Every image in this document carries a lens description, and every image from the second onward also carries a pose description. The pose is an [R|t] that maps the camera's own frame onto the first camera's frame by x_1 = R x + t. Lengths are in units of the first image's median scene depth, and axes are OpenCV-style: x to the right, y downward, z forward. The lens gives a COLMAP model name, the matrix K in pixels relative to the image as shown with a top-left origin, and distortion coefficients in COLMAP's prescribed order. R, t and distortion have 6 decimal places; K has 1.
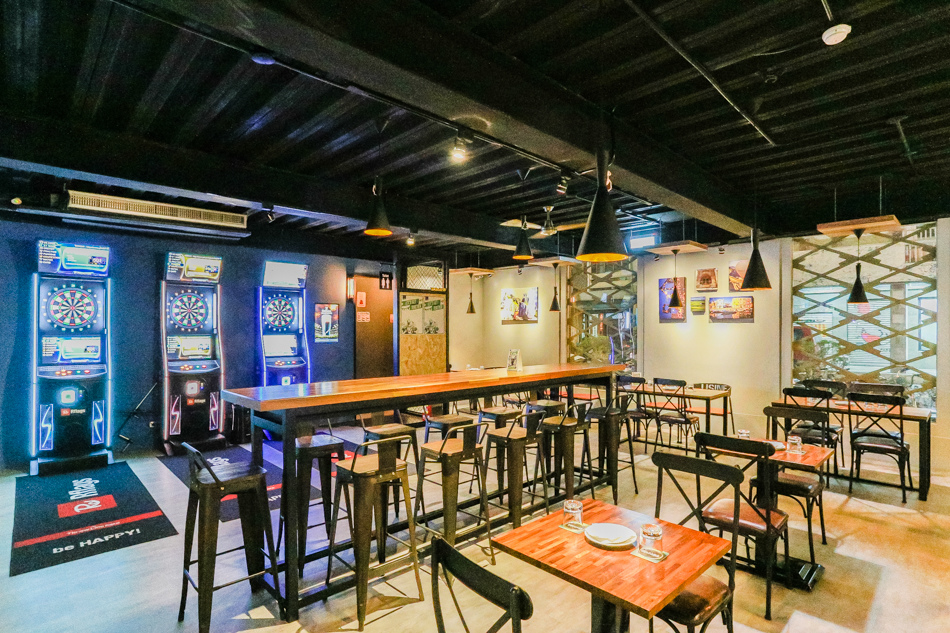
lens RADIAL K [[520.1, 0, 473.8], [0, 520.1, 329.5], [0, 0, 1]] dist [-0.001114, -0.000170]
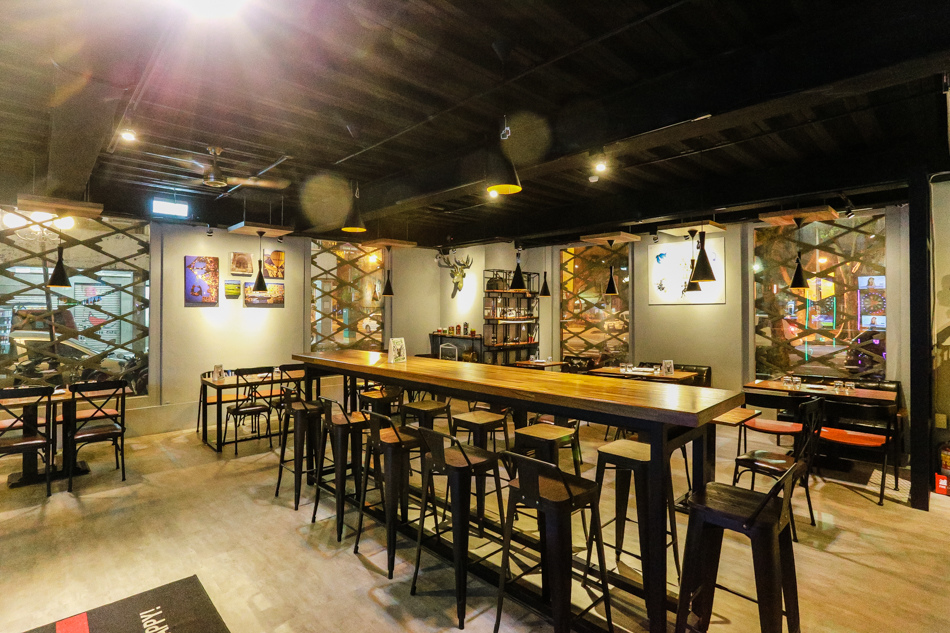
lens RADIAL K [[513.9, 0, 475.0], [0, 513.9, 316.5], [0, 0, 1]] dist [-0.000621, -0.000064]
pose [[0.078105, -0.006184, 0.996926, -0.492814], [0.002820, 0.999978, 0.005982, -0.000296], [-0.996941, 0.002344, 0.078121, 0.494592]]
